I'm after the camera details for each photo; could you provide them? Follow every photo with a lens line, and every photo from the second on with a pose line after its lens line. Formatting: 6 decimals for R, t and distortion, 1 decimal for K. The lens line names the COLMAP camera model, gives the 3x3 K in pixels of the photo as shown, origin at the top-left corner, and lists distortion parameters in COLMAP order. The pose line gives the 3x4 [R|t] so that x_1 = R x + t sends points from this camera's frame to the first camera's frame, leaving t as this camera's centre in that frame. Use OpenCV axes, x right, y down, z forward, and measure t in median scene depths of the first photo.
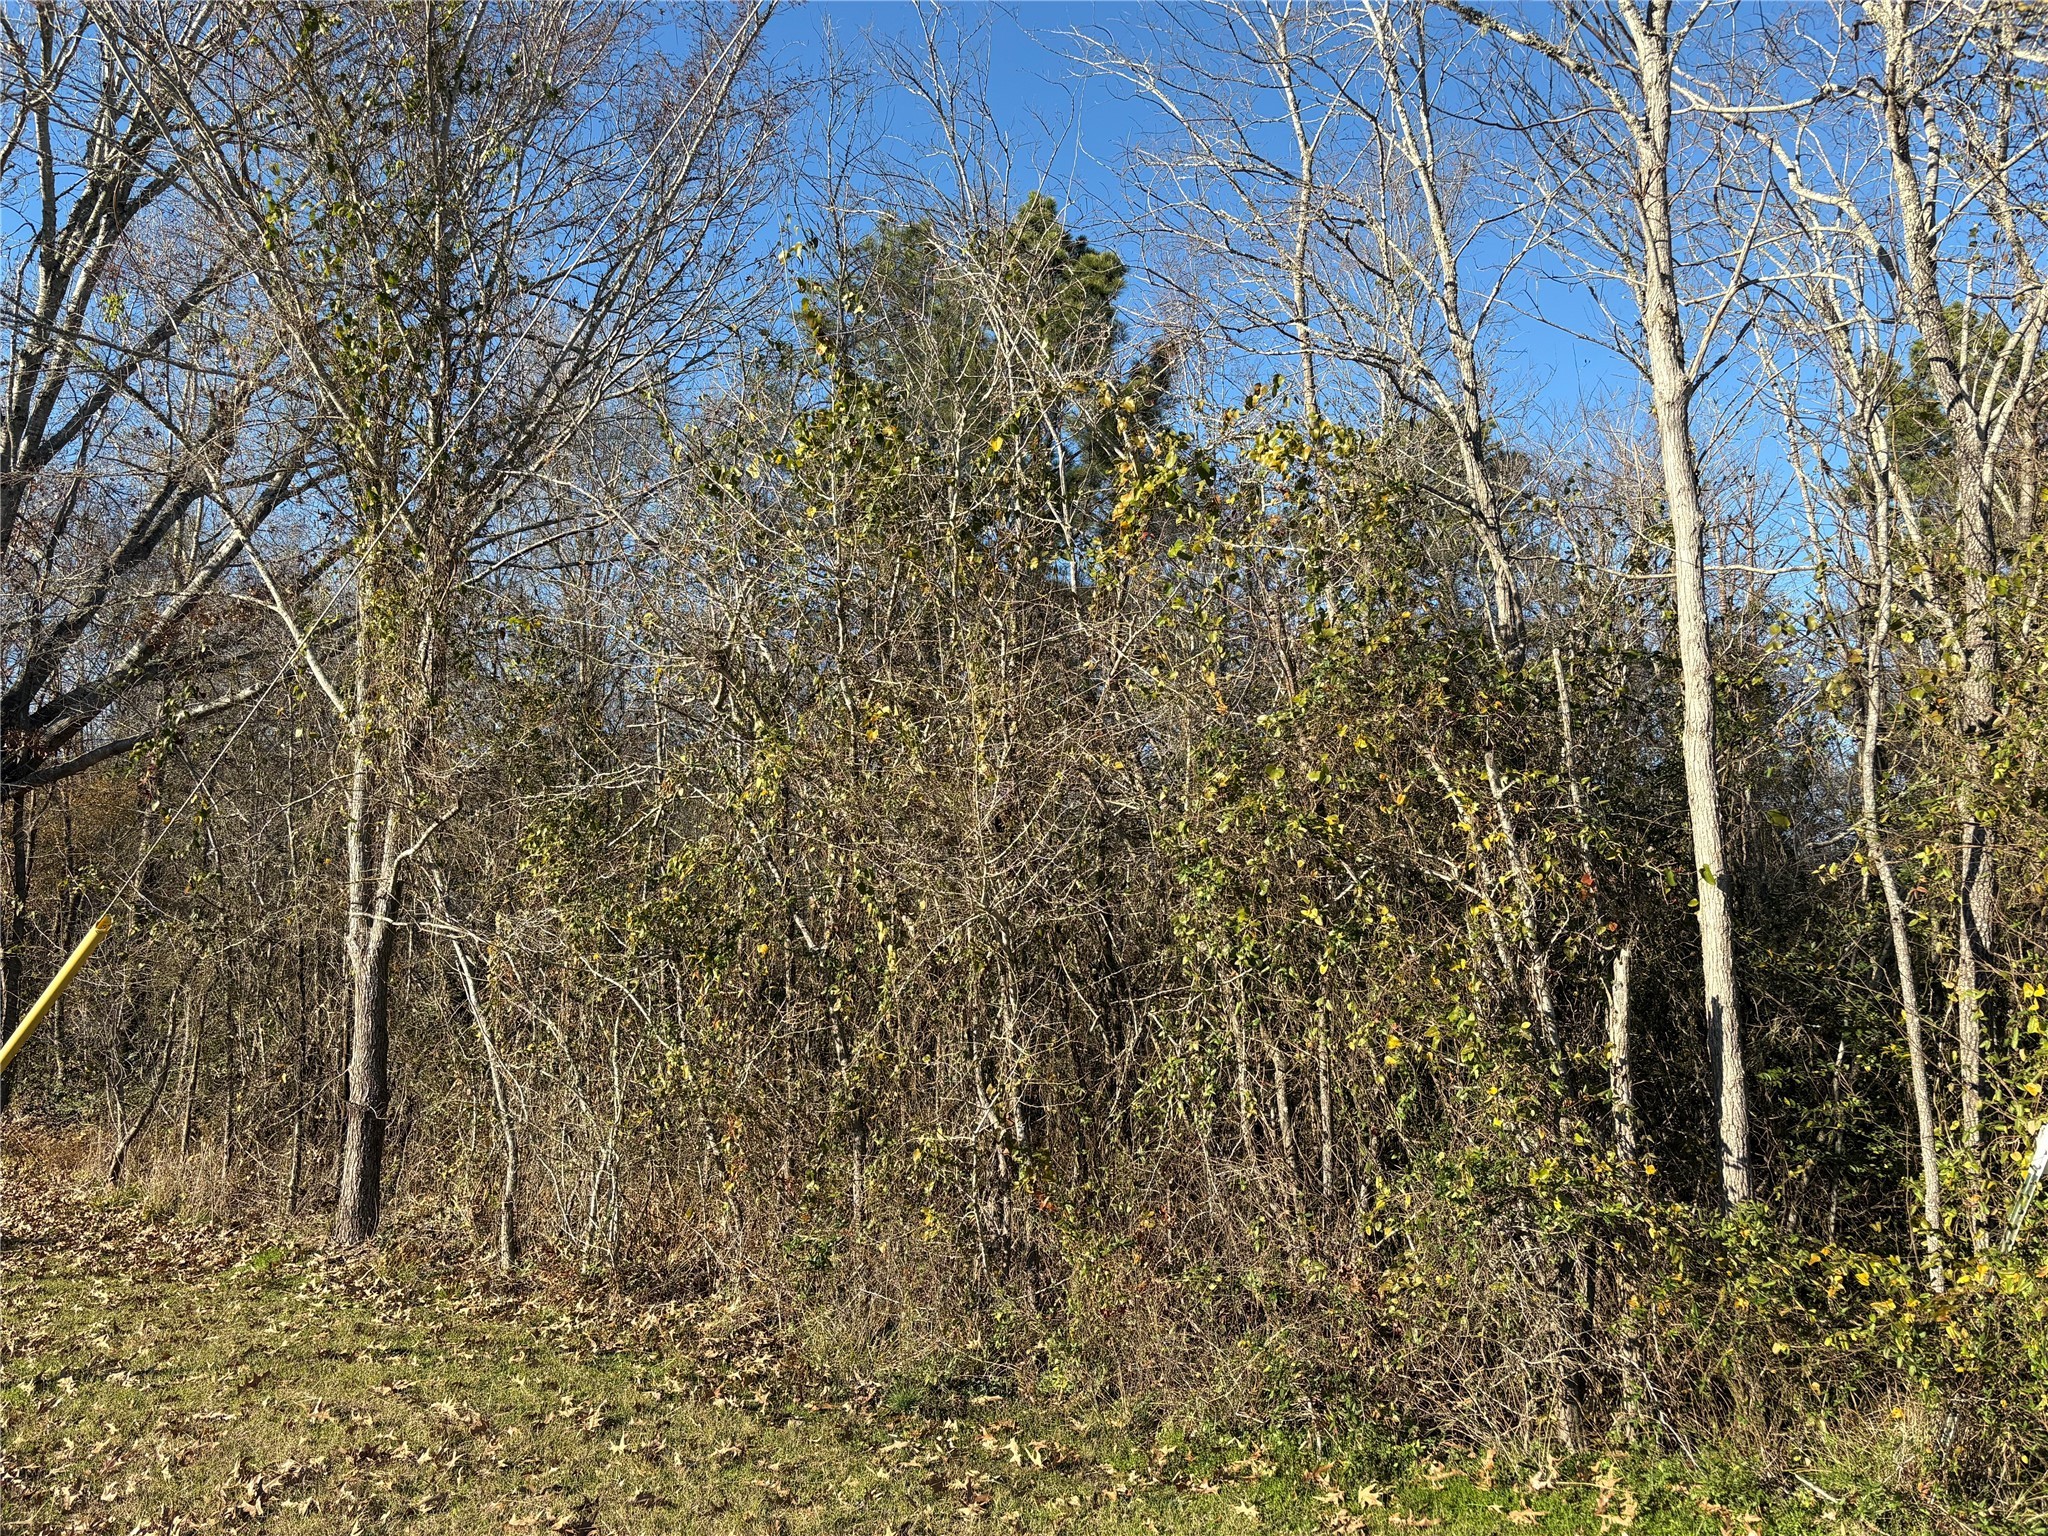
lens RADIAL K [[1546.9, 0, 1021.1], [0, 1546.9, 763.2], [0, 0, 1]] dist [-0.005429, 0.001019]
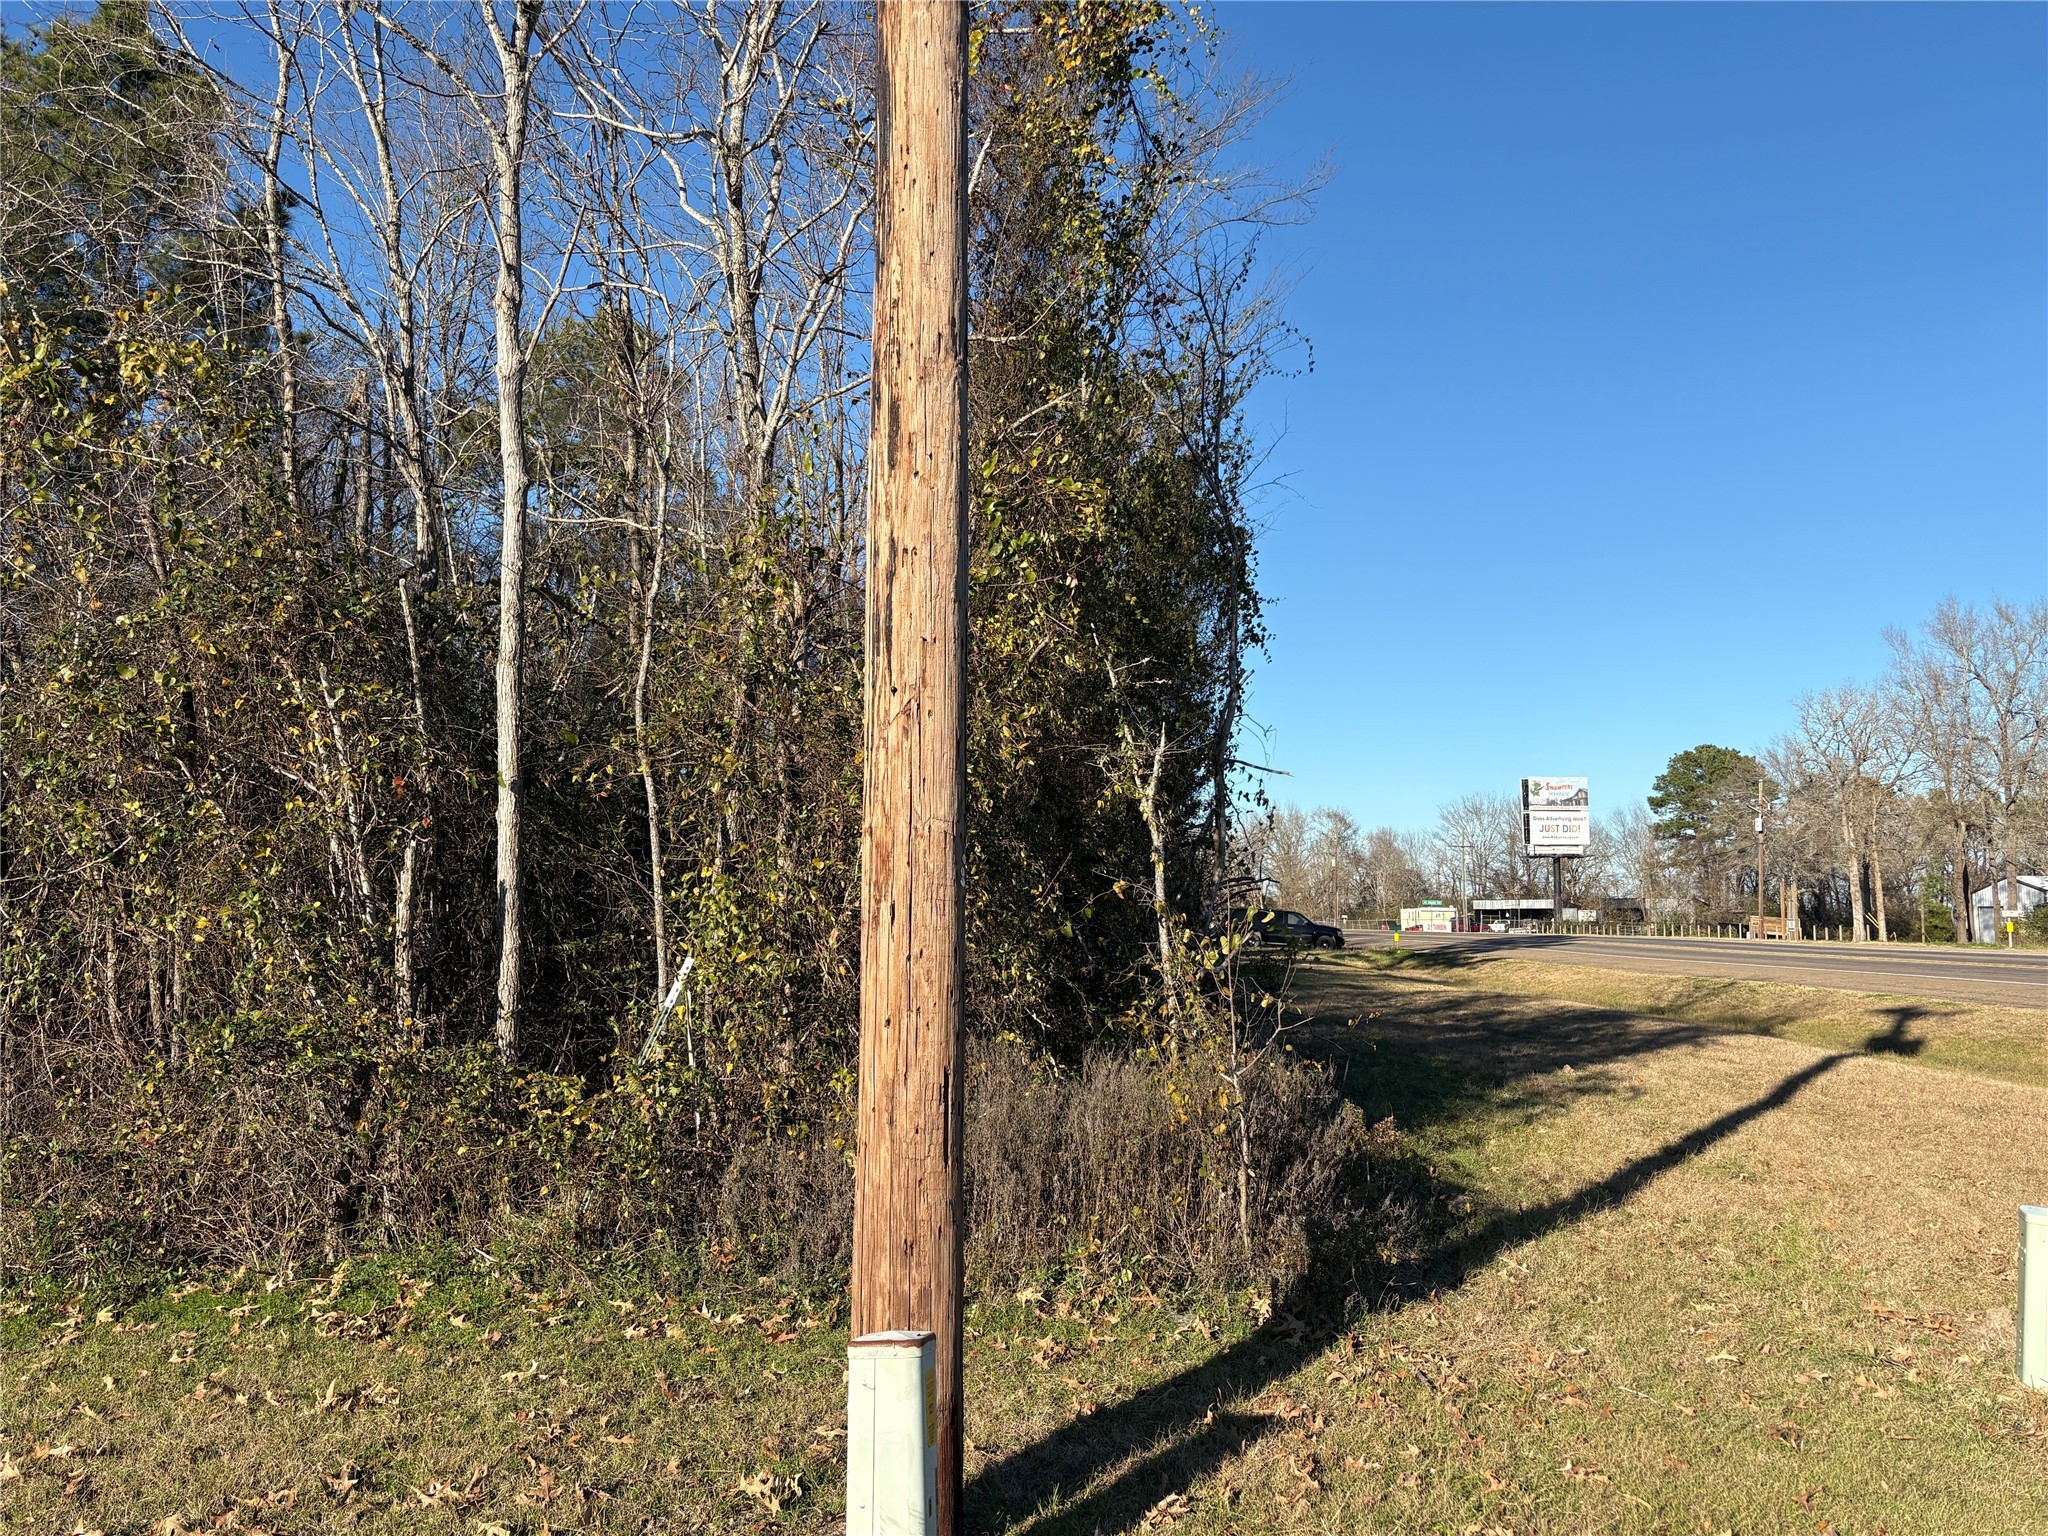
lens RADIAL K [[1572.9, 0, 1025.9], [0, 1572.9, 770.3], [0, 0, 1]] dist [0.006308, 0.003683]
pose [[0.870934, 0.033386, 0.490265, 0.185073], [-0.064408, 0.996838, 0.046536, -0.017509], [-0.487161, -0.072107, 0.870330, -0.248449]]
